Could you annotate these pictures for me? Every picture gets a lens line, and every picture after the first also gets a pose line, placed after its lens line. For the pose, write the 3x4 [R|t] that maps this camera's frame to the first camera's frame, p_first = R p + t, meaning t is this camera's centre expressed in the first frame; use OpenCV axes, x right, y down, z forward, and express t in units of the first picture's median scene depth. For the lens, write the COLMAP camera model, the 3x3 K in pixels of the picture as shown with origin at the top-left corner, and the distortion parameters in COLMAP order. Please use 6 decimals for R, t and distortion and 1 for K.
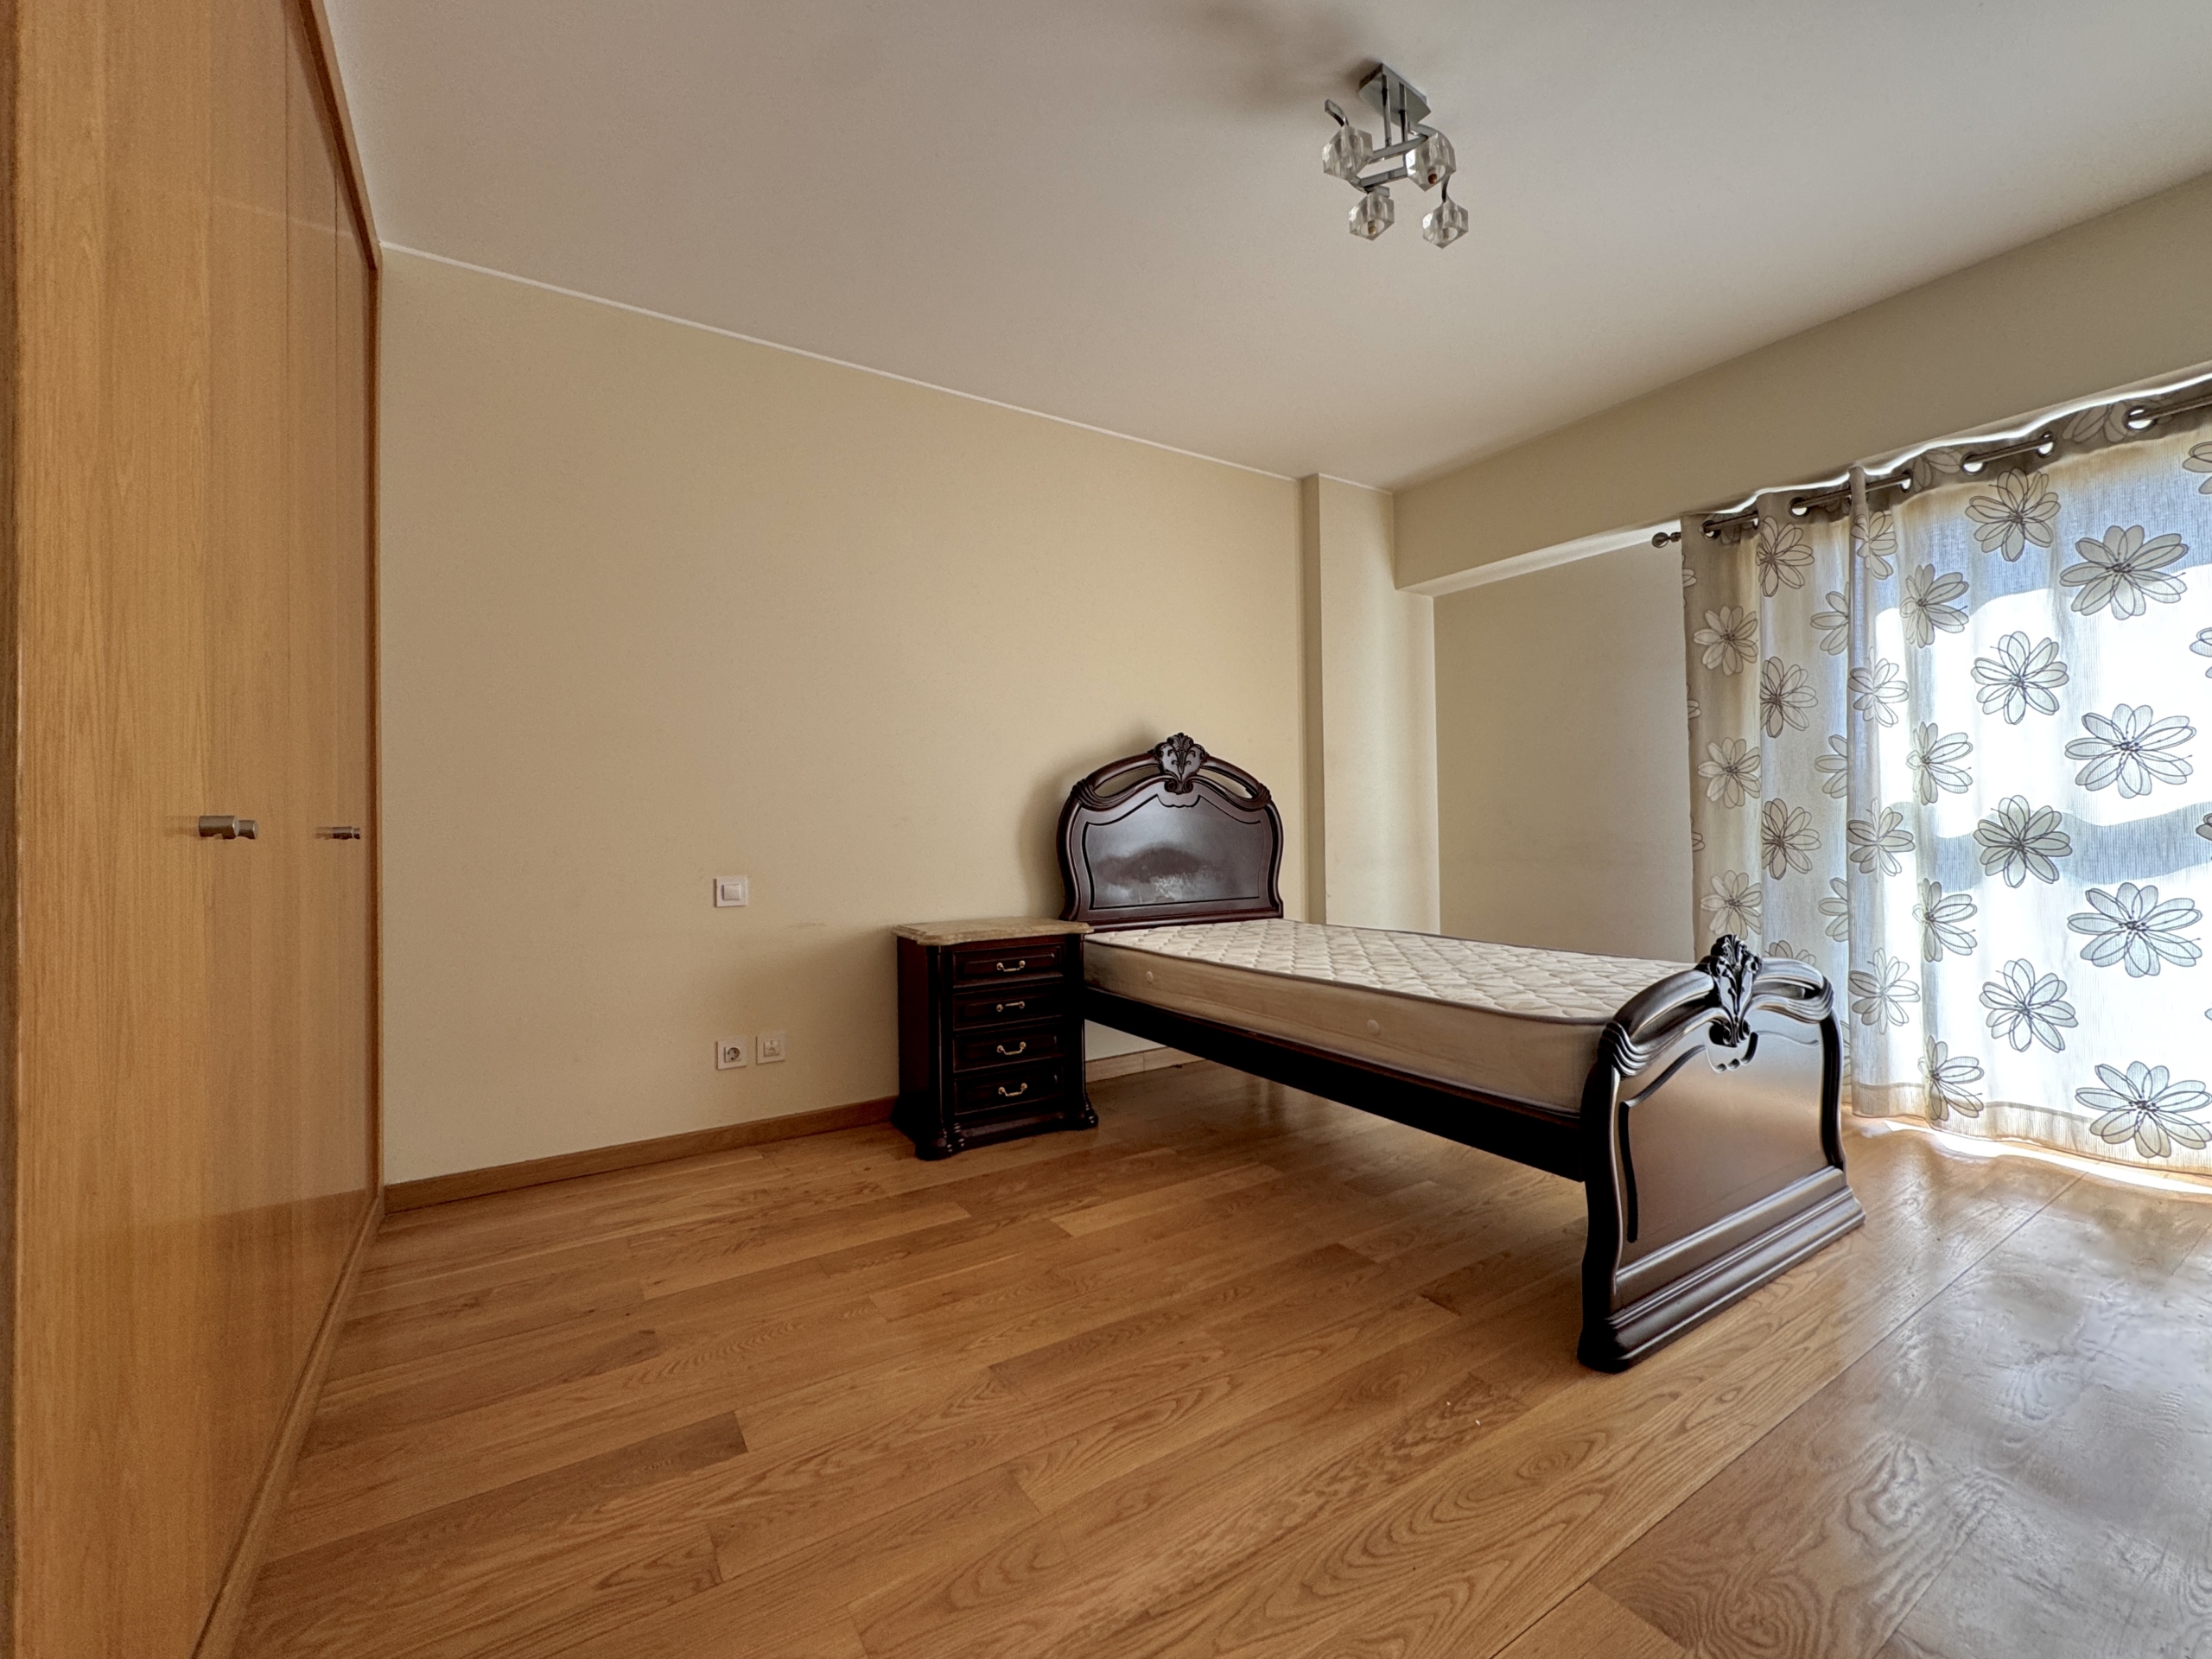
lens RADIAL K [[920.7, 0, 1100.8], [0, 920.7, 825.1], [0, 0, 1]] dist [-0.000909, 0.000141]
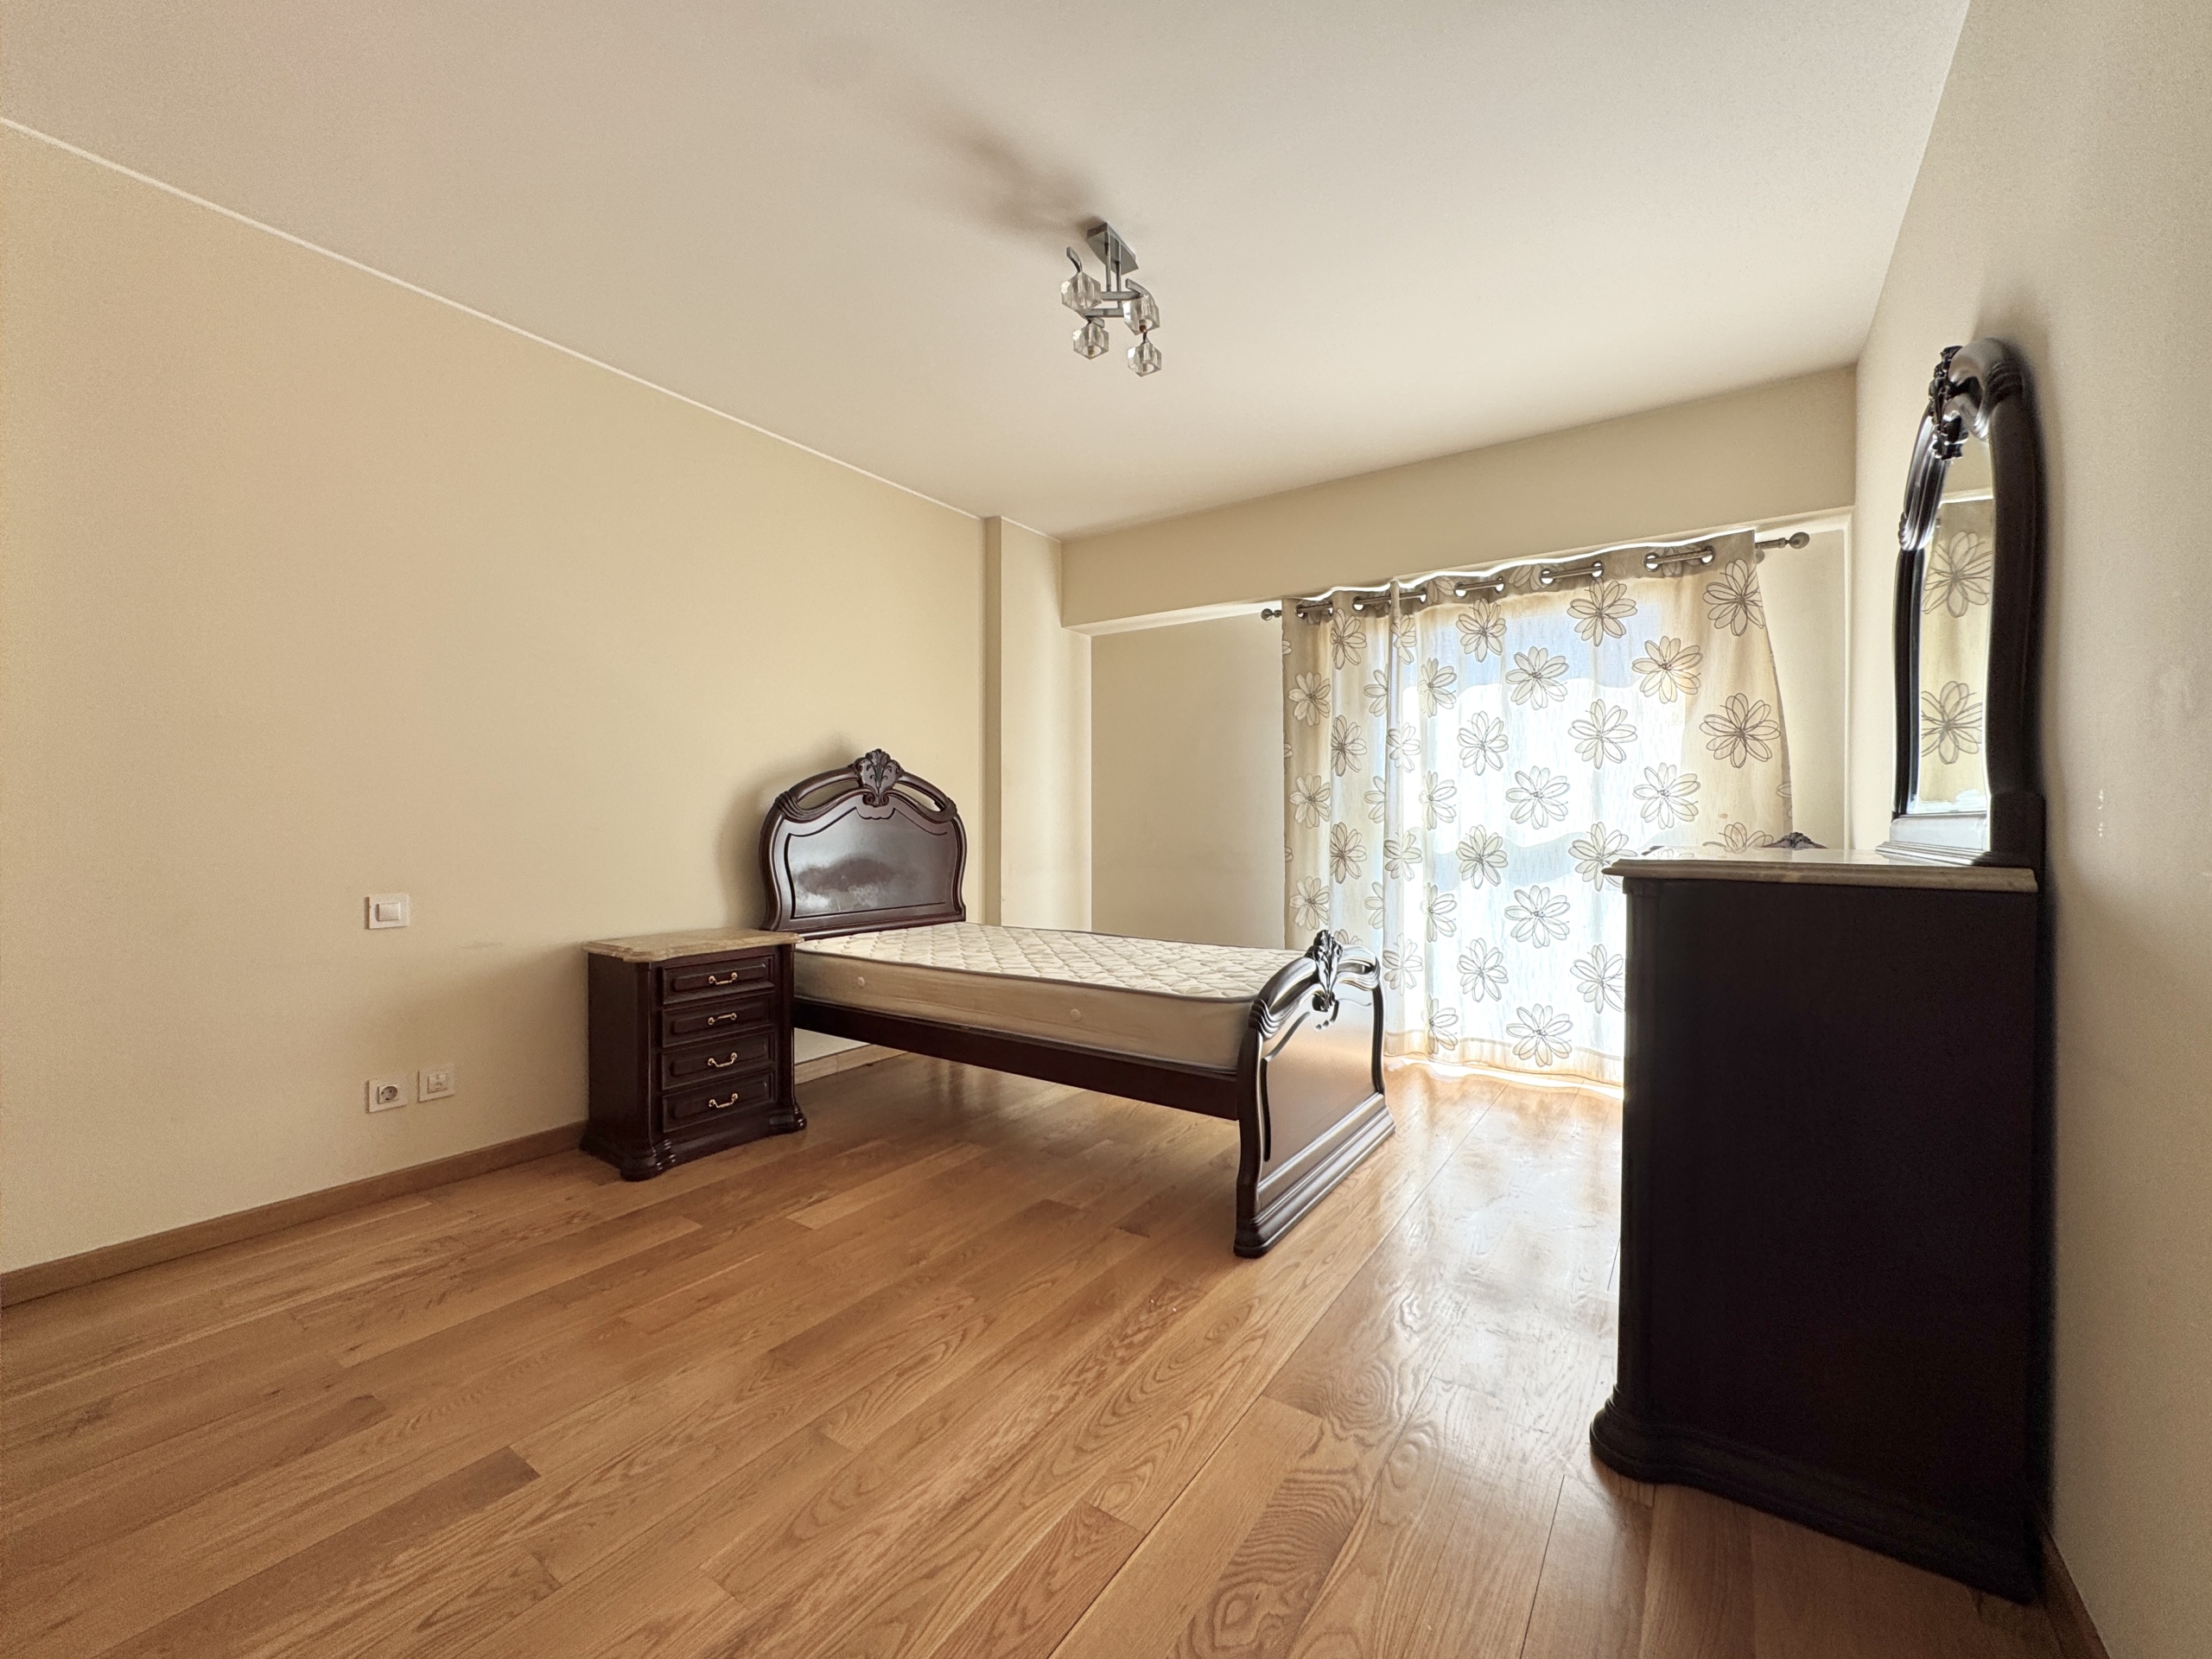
lens RADIAL K [[903.3, 0, 1110.9], [0, 903.3, 832.2], [0, 0, 1]] dist [0.000341, 0.000286]
pose [[0.917046, 0.013454, 0.398554, -0.108936], [-0.017455, 0.999827, 0.006411, -0.021824], [-0.398398, -0.012836, 0.917123, -0.076112]]
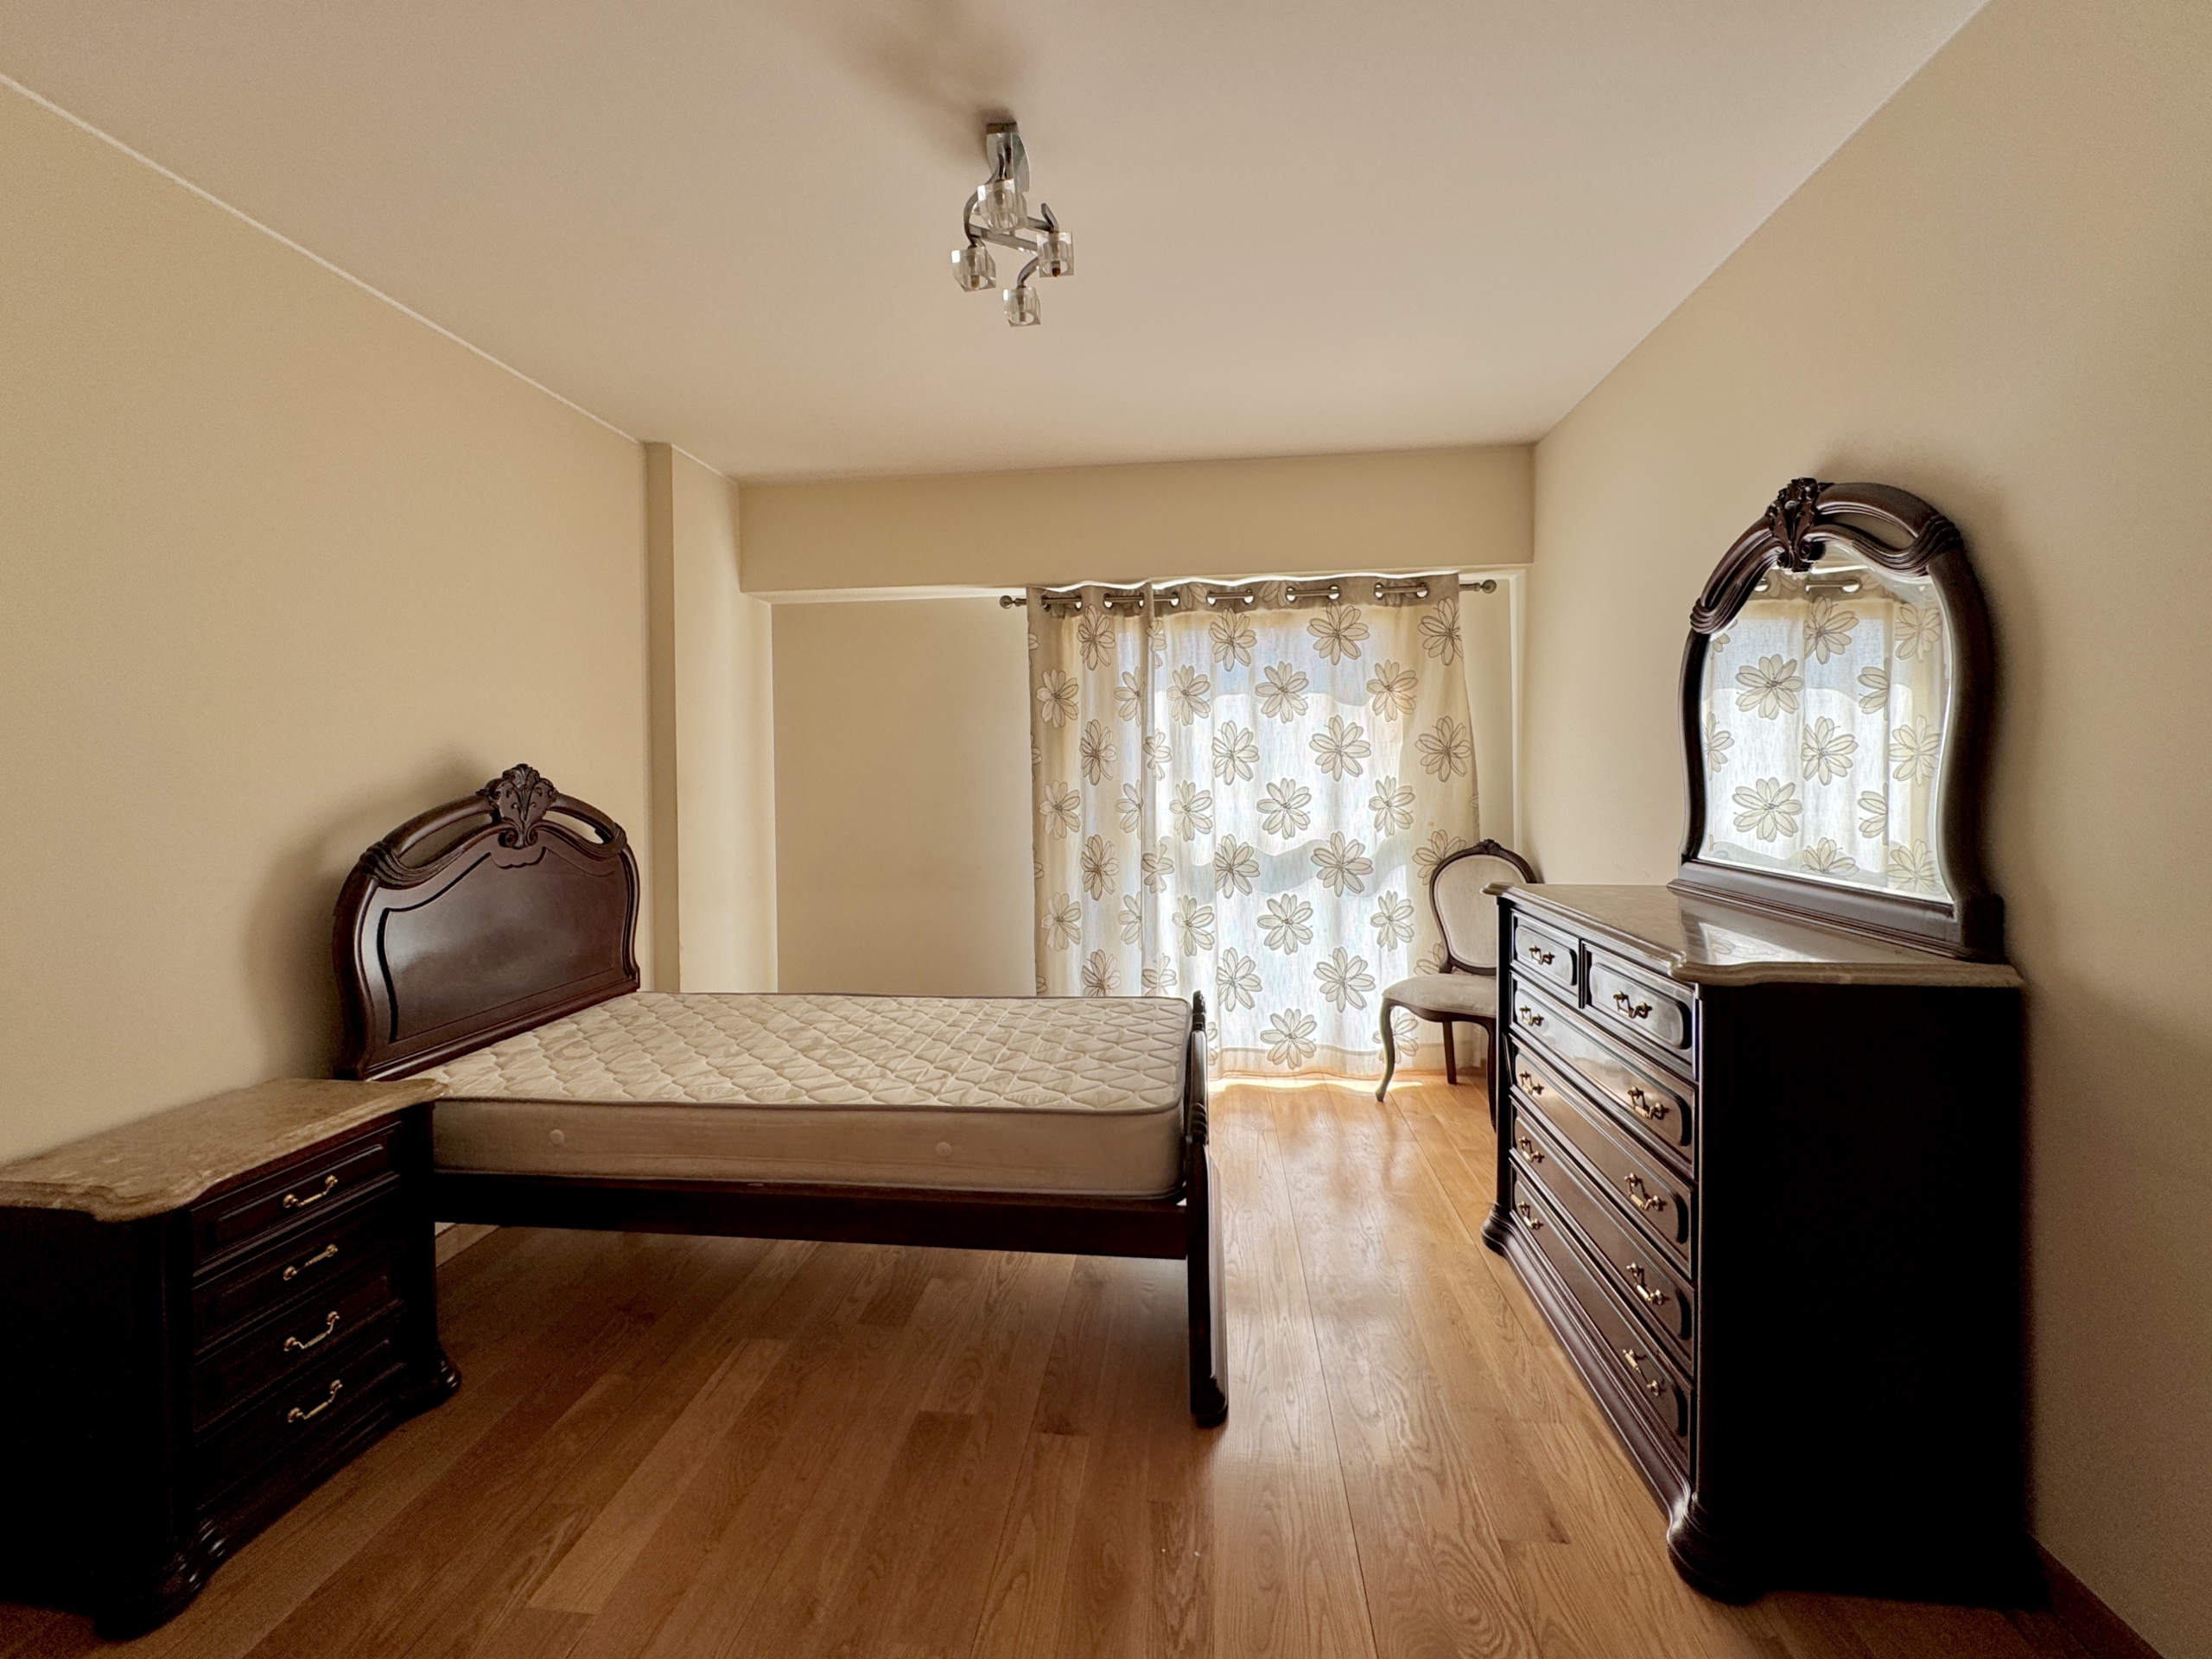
lens RADIAL K [[920.6, 0, 1148.5], [0, 920.6, 789.8], [0, 0, 1]] dist [-0.000239, 0.000144]
pose [[0.620258, 0.003285, 0.784391, -0.237385], [-0.004176, 0.999991, -0.000886, -0.110718], [-0.784387, -0.002726, 0.620266, 0.226914]]
